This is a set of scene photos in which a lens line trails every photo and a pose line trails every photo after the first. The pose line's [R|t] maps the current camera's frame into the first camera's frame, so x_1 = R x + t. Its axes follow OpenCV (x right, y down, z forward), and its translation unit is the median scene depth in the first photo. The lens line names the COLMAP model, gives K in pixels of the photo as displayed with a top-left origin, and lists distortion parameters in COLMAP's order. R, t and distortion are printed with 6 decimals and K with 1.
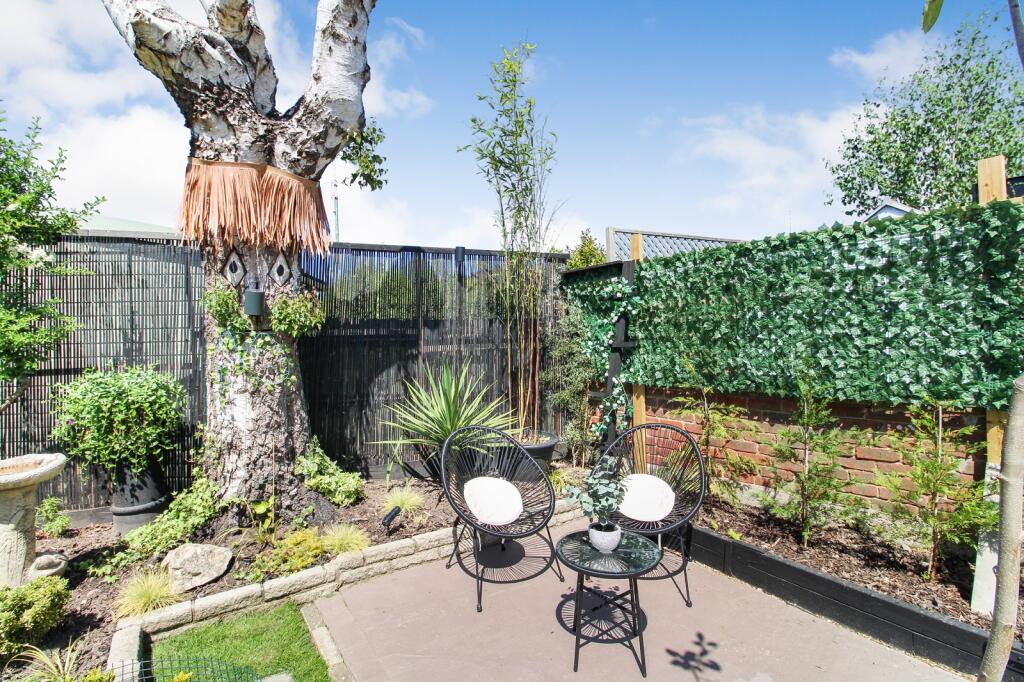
lens RADIAL K [[469.3, 0, 511.7], [0, 469.3, 333.0], [0, 0, 1]] dist [-0.000247, -0.015948]
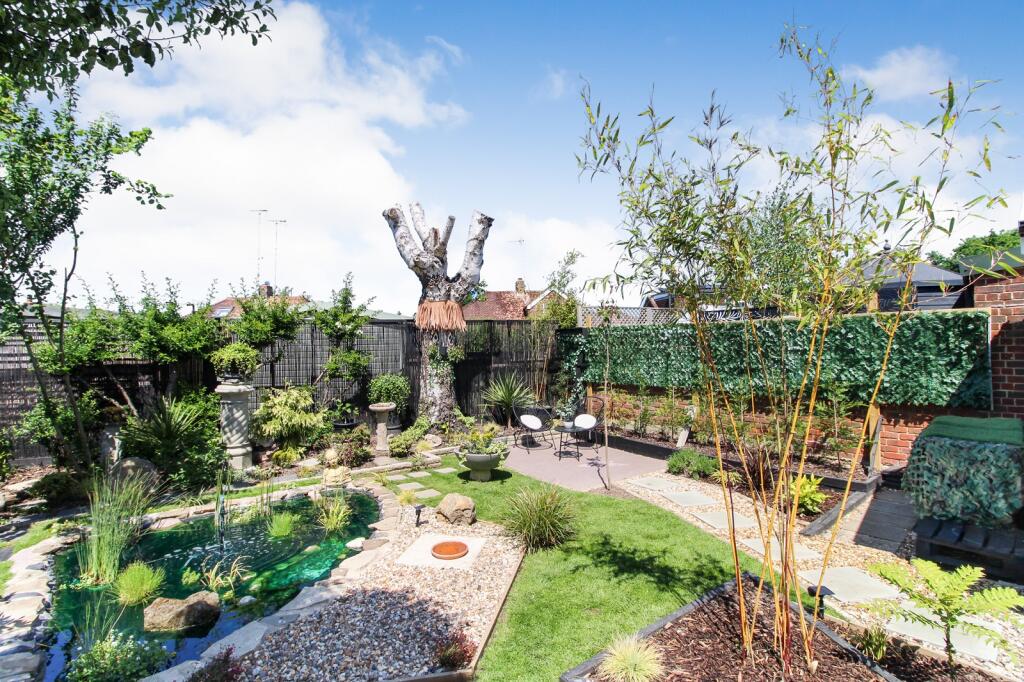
lens RADIAL K [[469.3, 0, 511.7], [0, 469.3, 333.0], [0, 0, 1]] dist [-0.000247, -0.015948]
pose [[0.999858, 0.004798, 0.016155, -0.190390], [-0.004618, 0.999927, -0.011170, -0.134177], [-0.016207, 0.011094, 0.999807, -1.699245]]
